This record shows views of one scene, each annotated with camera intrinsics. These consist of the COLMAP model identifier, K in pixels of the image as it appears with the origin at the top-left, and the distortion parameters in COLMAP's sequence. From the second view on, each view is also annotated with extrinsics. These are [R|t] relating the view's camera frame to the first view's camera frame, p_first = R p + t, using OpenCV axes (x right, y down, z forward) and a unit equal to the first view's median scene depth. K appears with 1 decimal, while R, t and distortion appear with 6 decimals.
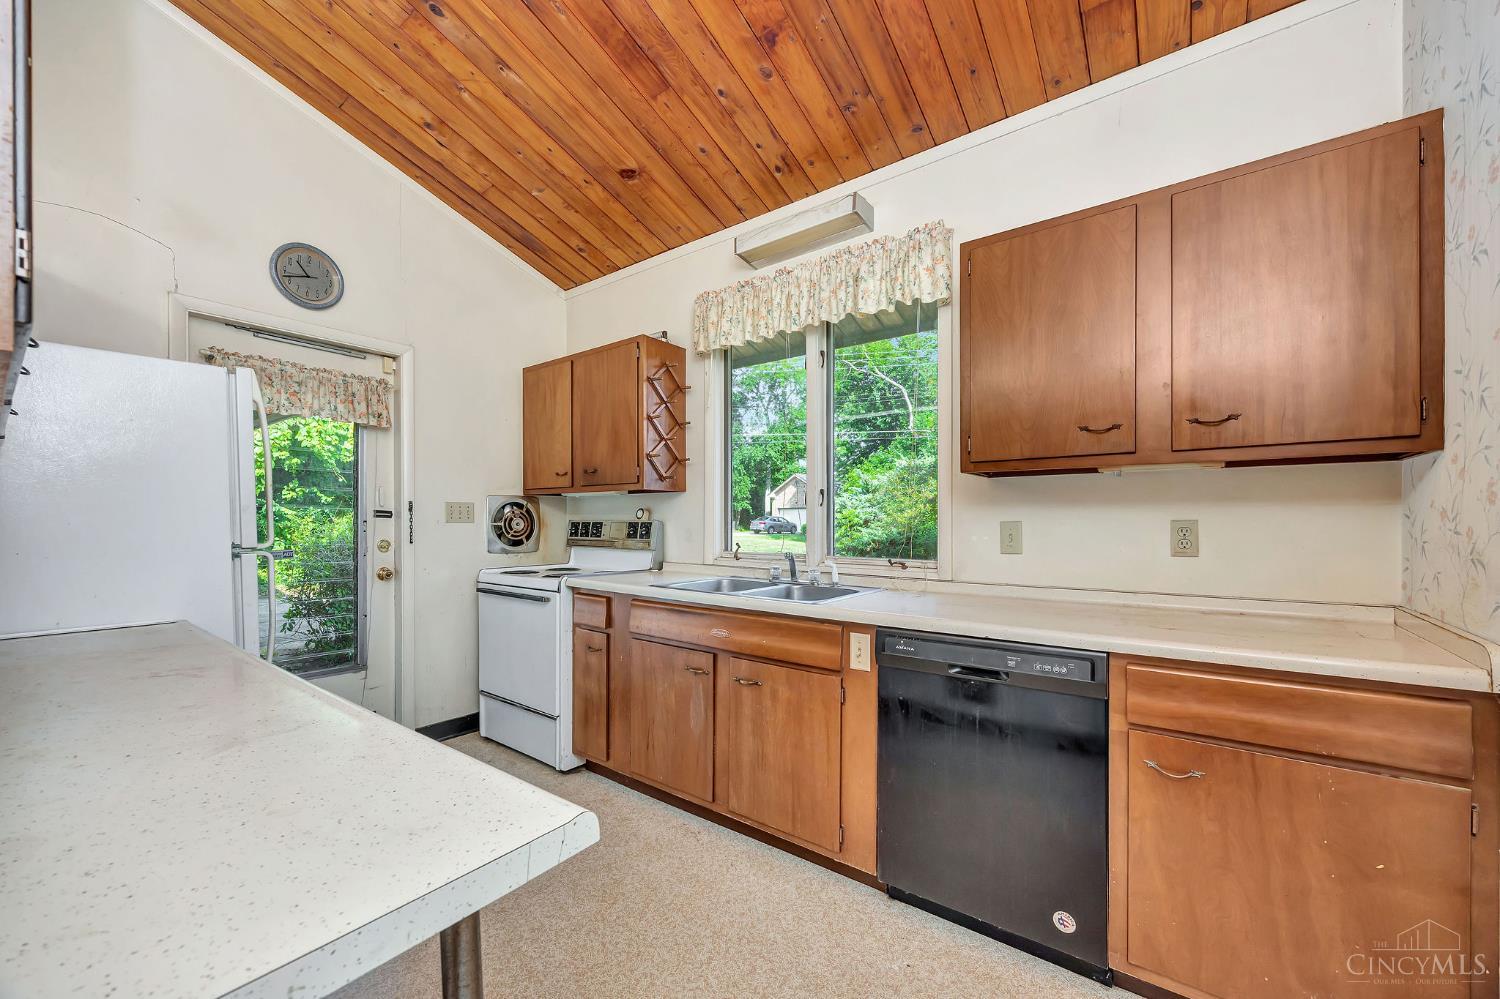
lens RADIAL K [[574.5, 0, 748.0], [0, 574.5, 511.5], [0, 0, 1]] dist [0.000378, 0.000014]
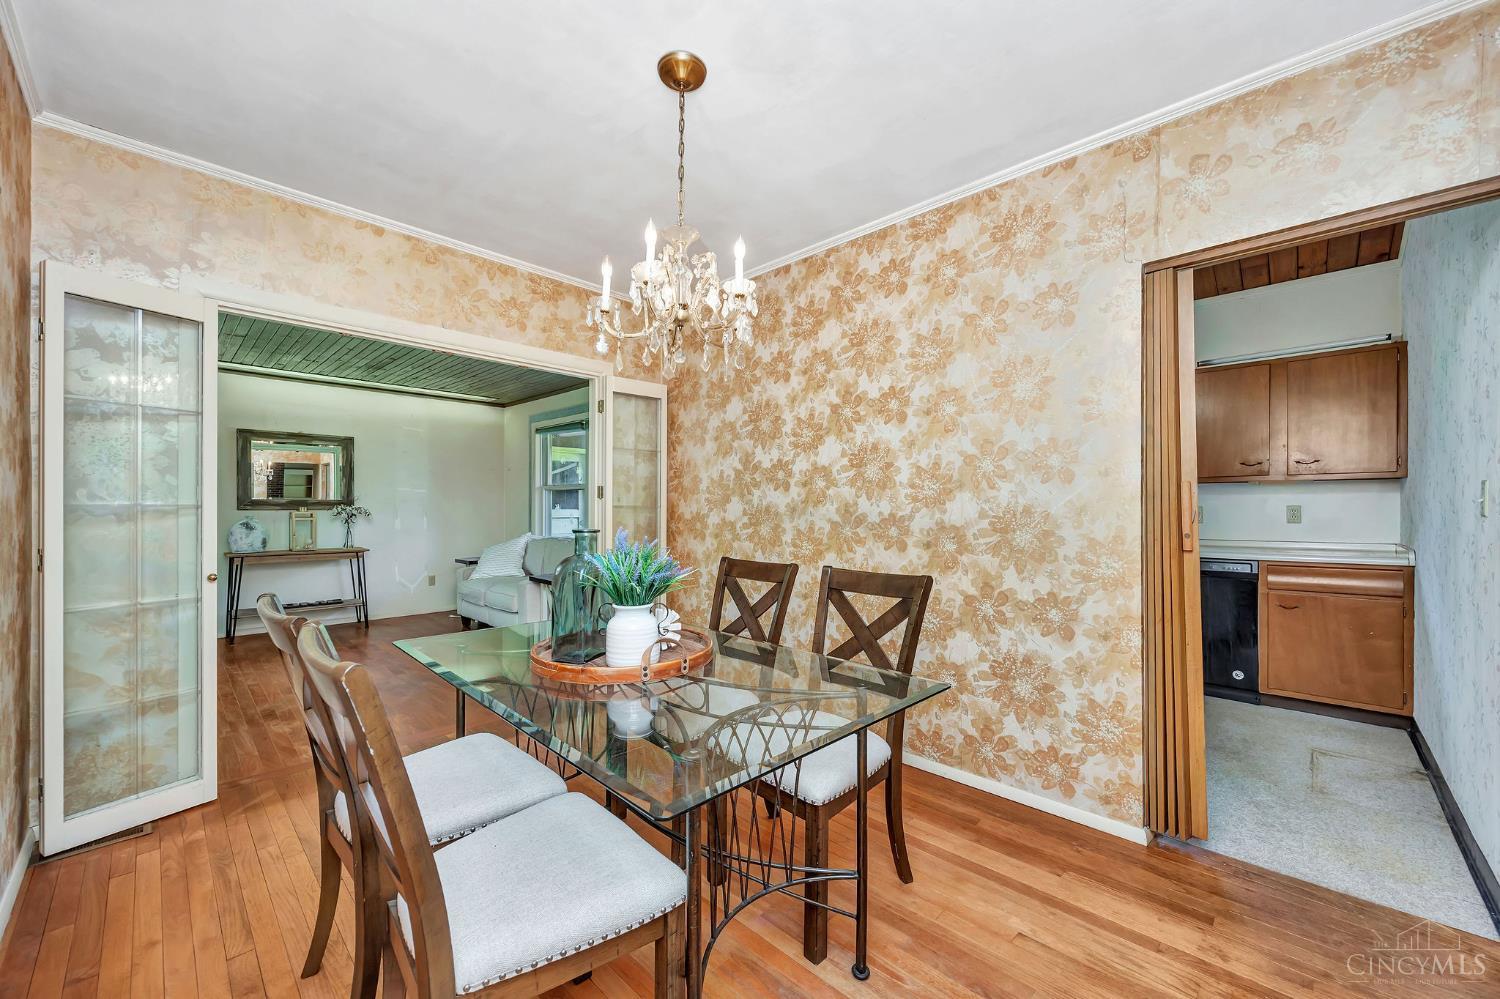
lens RADIAL K [[574.5, 0, 753.6], [0, 574.5, 500.4], [0, 0, 1]] dist [0.000378, 0.000014]
pose [[0.994986, 0.002647, -0.099981, -1.281287], [-0.002660, 0.999996, -0.000001, -0.007572], [0.099981, 0.000267, 0.994989, -1.663022]]
